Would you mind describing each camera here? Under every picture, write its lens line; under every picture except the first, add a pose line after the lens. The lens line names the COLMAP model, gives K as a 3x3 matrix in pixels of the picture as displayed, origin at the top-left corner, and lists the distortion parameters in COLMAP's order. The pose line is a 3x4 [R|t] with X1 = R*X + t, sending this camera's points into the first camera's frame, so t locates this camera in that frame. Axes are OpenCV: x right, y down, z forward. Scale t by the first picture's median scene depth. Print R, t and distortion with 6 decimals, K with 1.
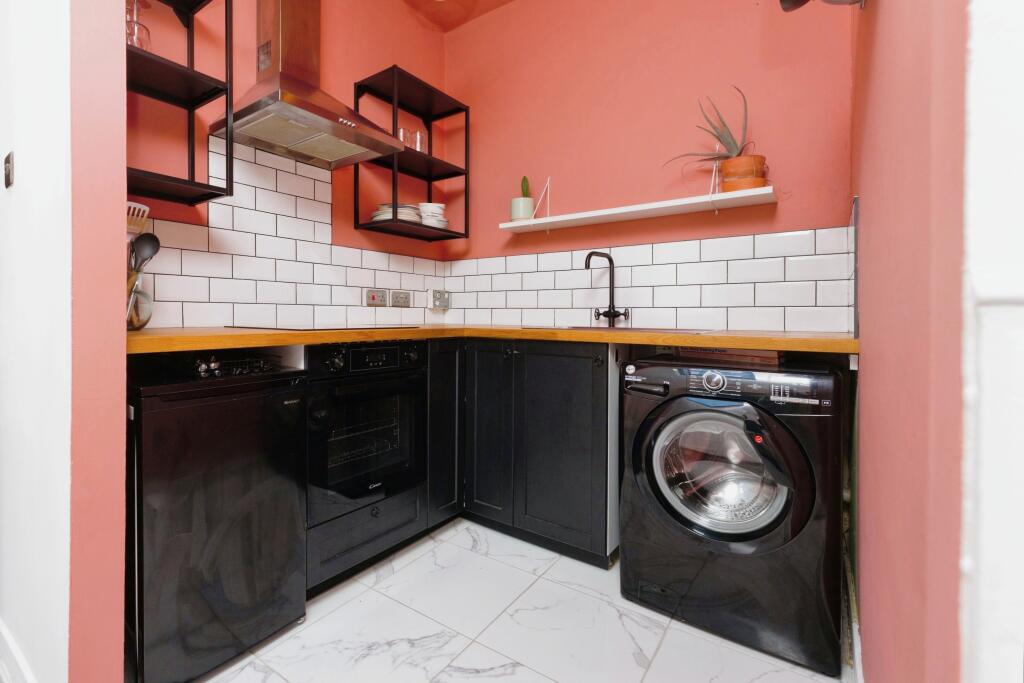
lens RADIAL K [[465.2, 0, 510.9], [0, 465.2, 319.2], [0, 0, 1]] dist [0.002271, -0.000006]
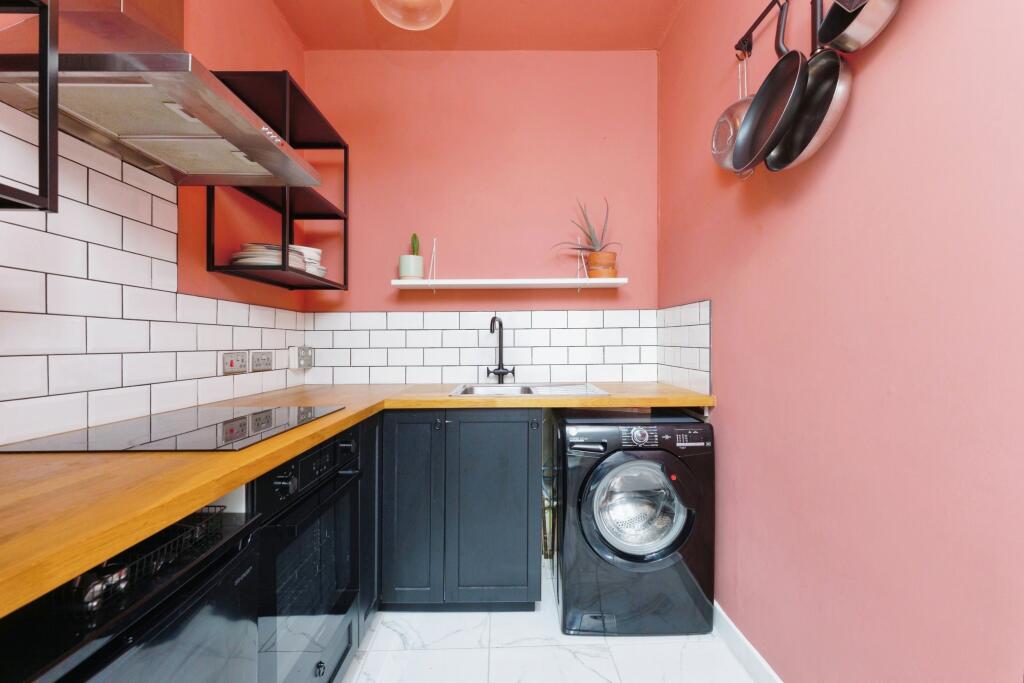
lens RADIAL K [[382.4, 0, 512.0], [0, 382.4, 341.5], [0, 0, 1]] dist [-0.000629, 0.000058]
pose [[0.810980, -0.001127, 0.585072, -0.297919], [0.004072, 0.999985, -0.003718, -0.079579], [-0.585059, 0.005398, 0.810973, 0.239469]]
